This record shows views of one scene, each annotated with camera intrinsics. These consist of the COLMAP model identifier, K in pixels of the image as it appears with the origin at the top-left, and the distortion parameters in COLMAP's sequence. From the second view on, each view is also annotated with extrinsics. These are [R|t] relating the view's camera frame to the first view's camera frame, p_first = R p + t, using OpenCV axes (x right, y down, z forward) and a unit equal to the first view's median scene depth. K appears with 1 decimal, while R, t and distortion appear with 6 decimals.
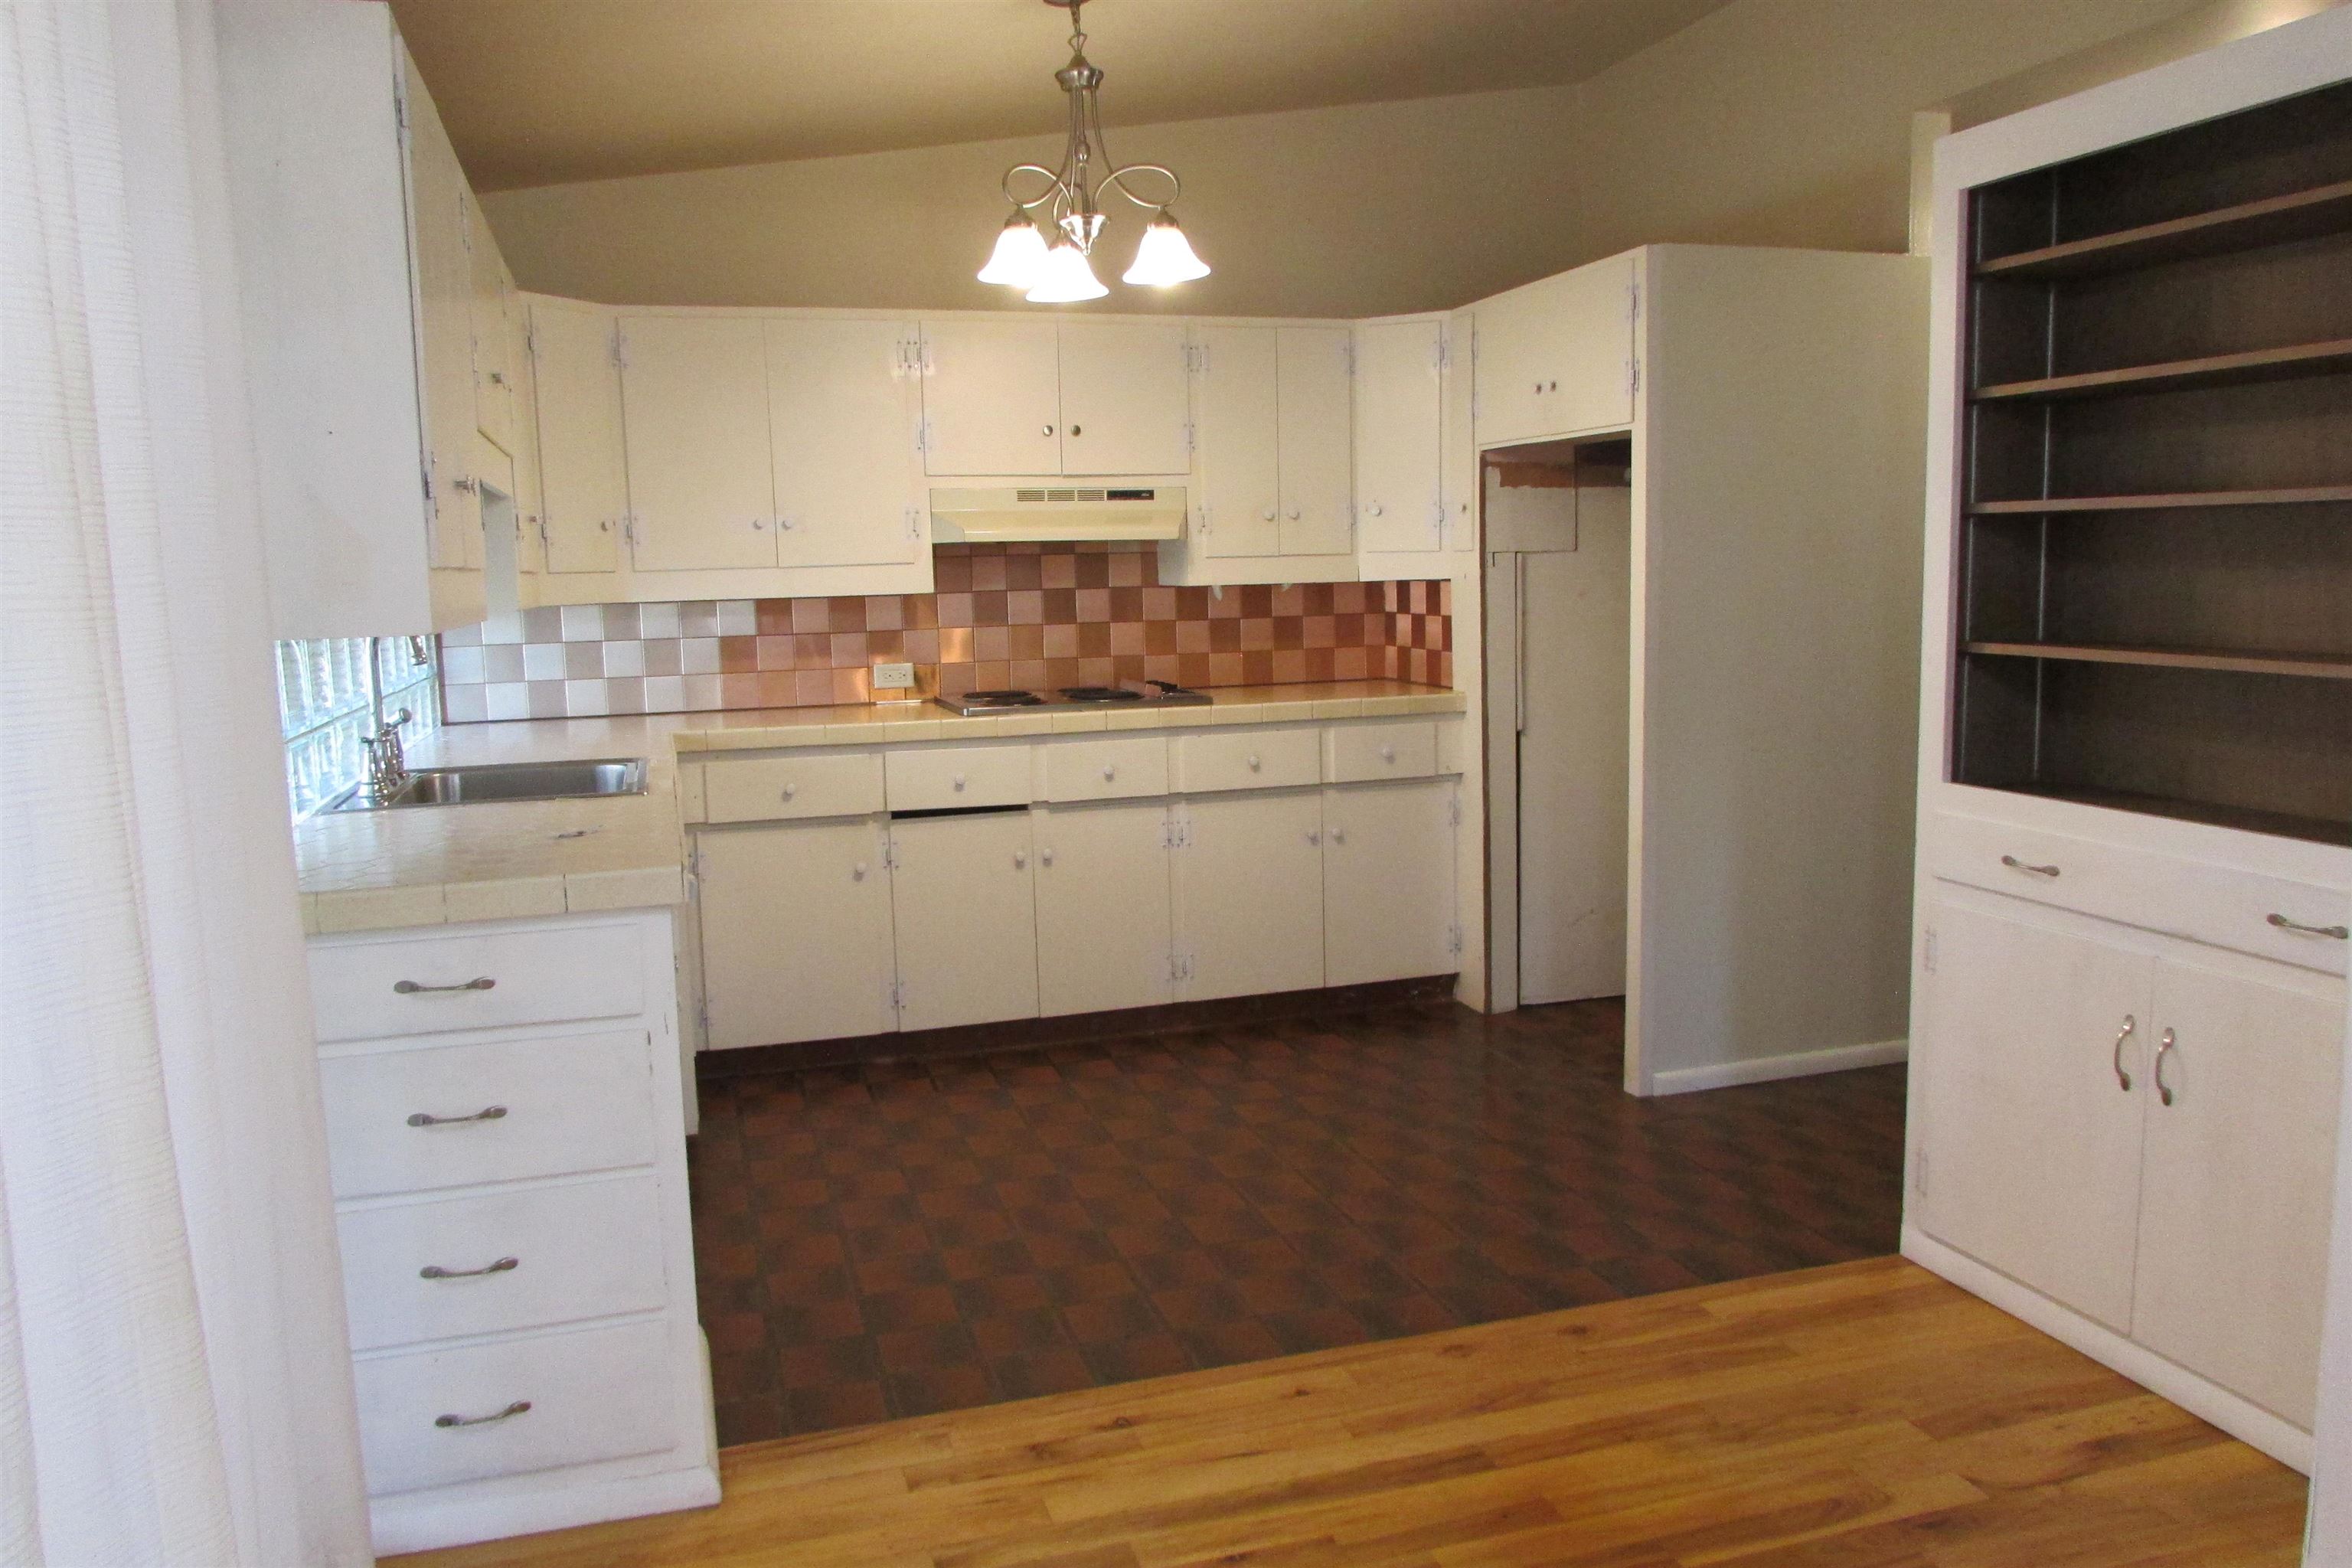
lens RADIAL K [[1681.6, 0, 1189.1], [0, 1681.6, 770.7], [0, 0, 1]] dist [-0.014924, 0.001751]
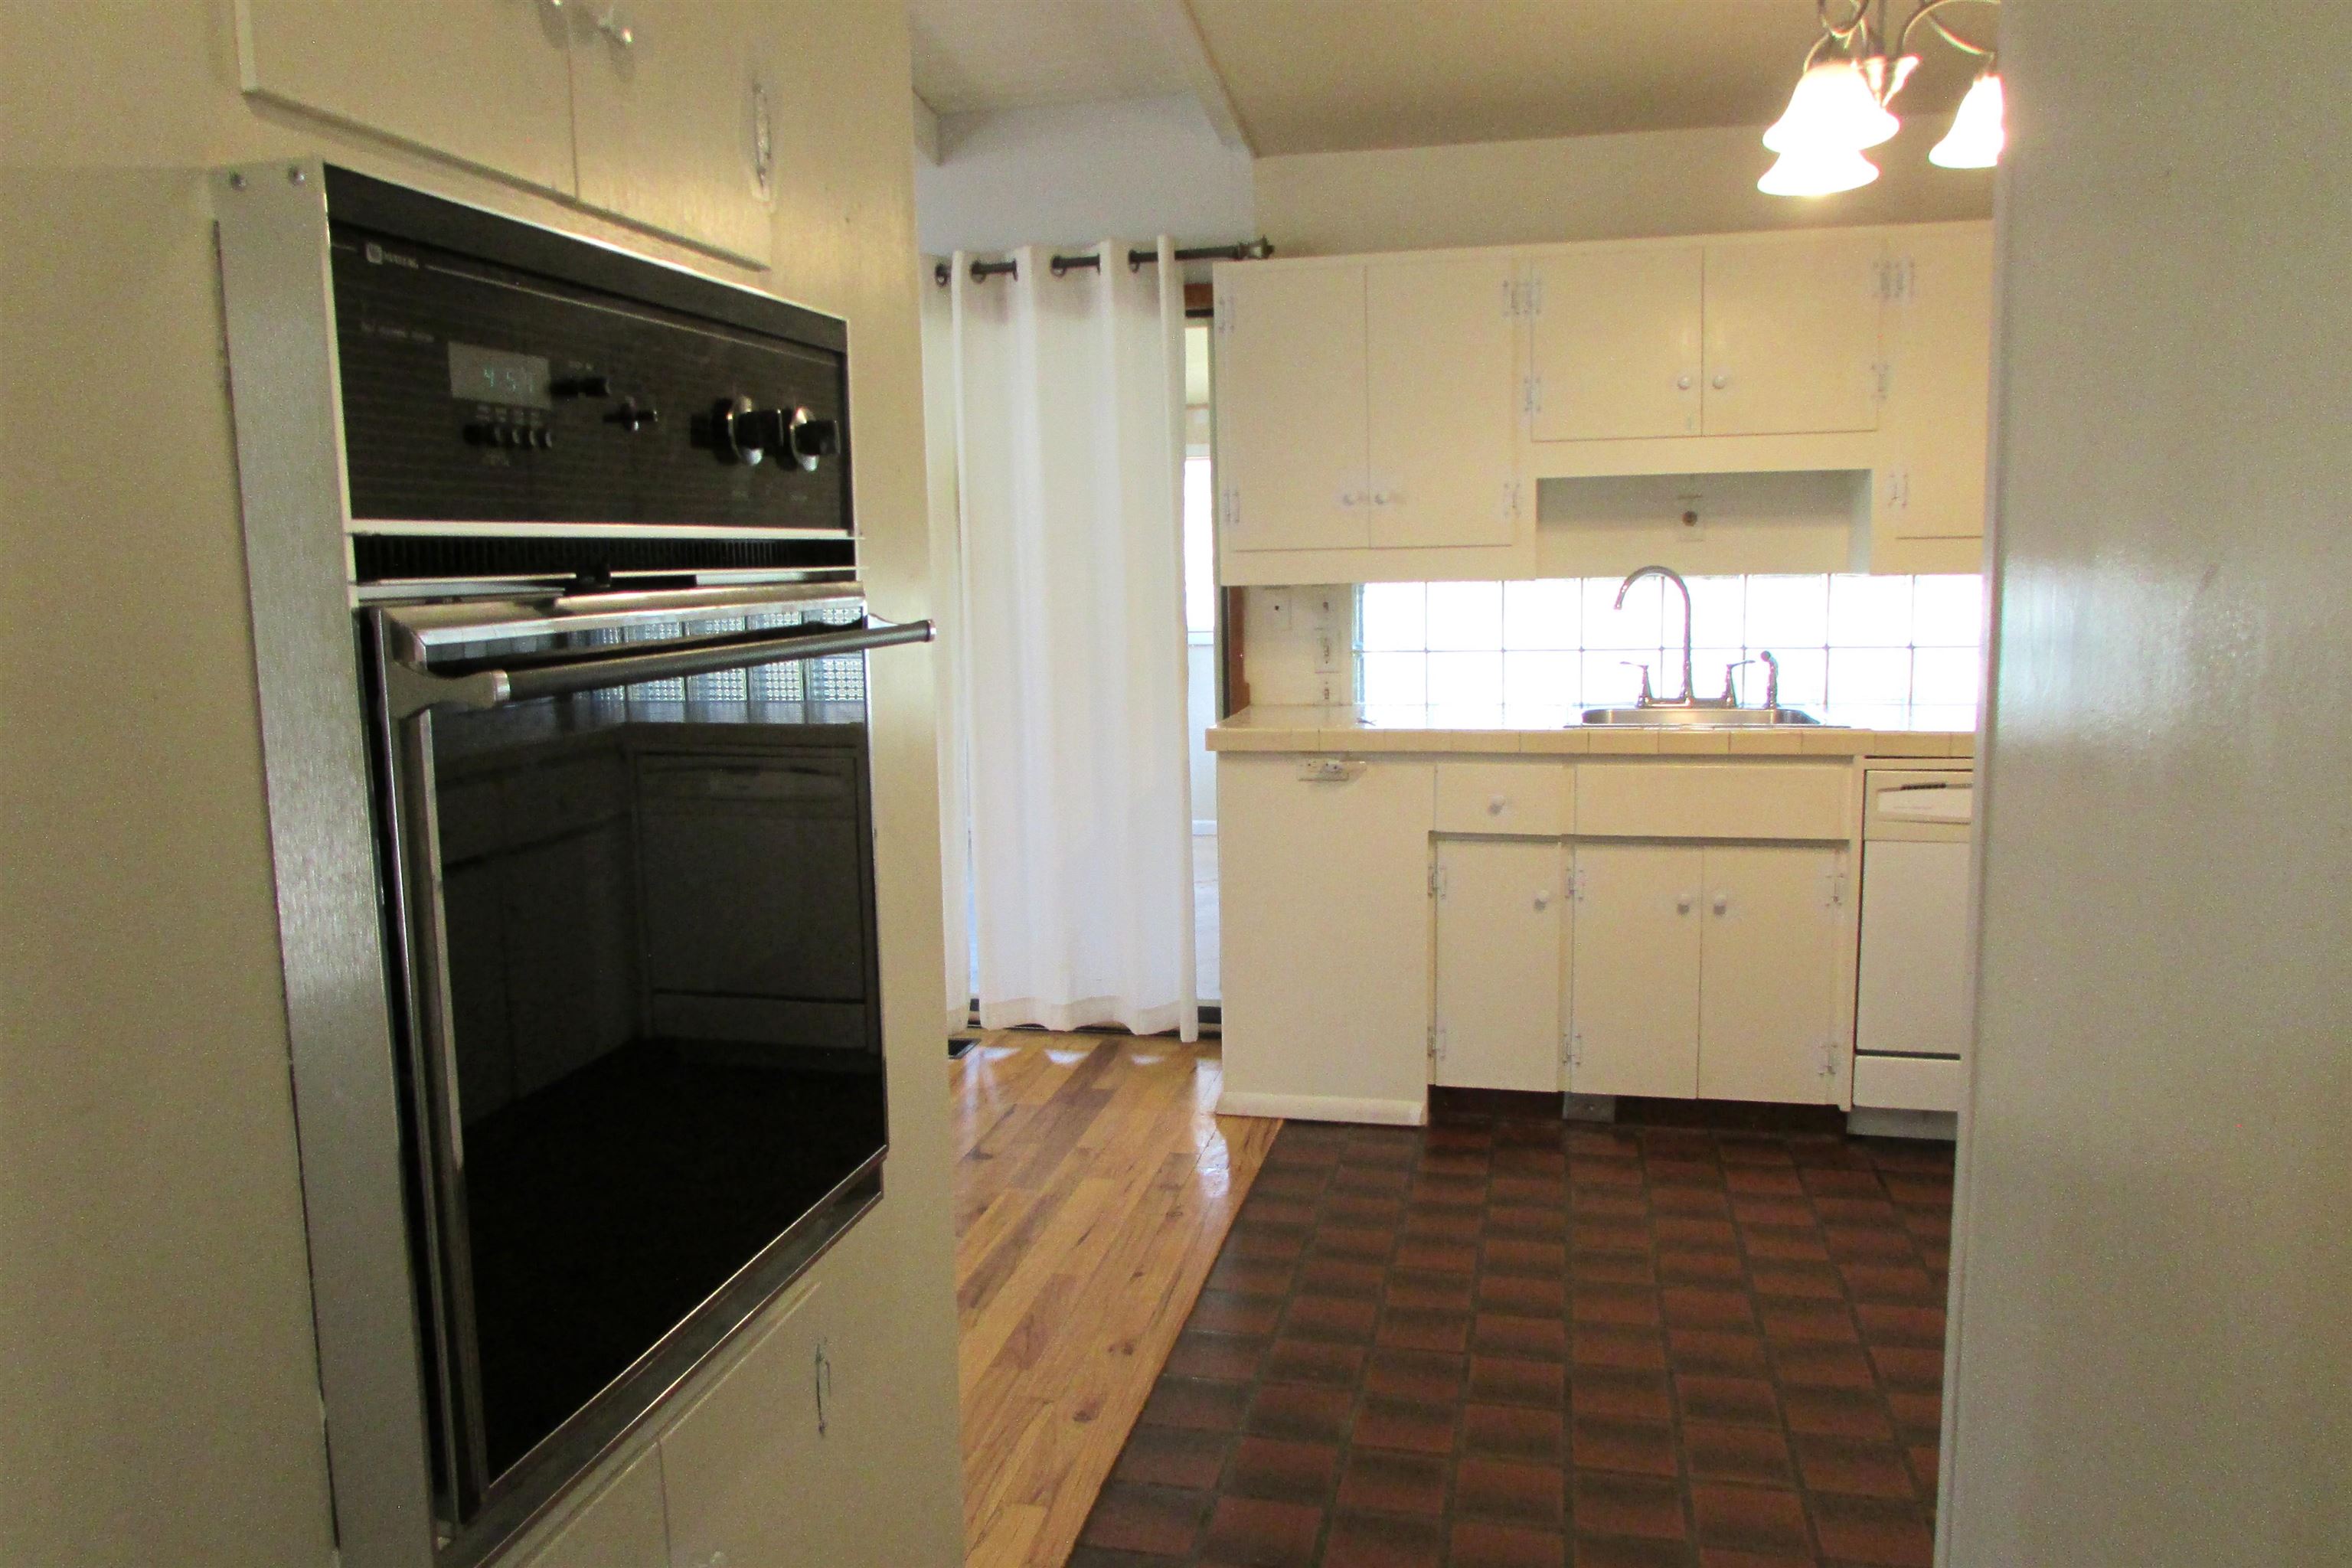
lens RADIAL K [[1681.6, 0, 1189.1], [0, 1681.6, 770.7], [0, 0, 1]] dist [-0.014924, 0.001751]
pose [[-0.491036, 0.144961, -0.858994, 0.820414], [-0.081380, 0.974112, 0.210908, -0.180379], [0.867330, 0.173468, -0.466527, 1.239258]]
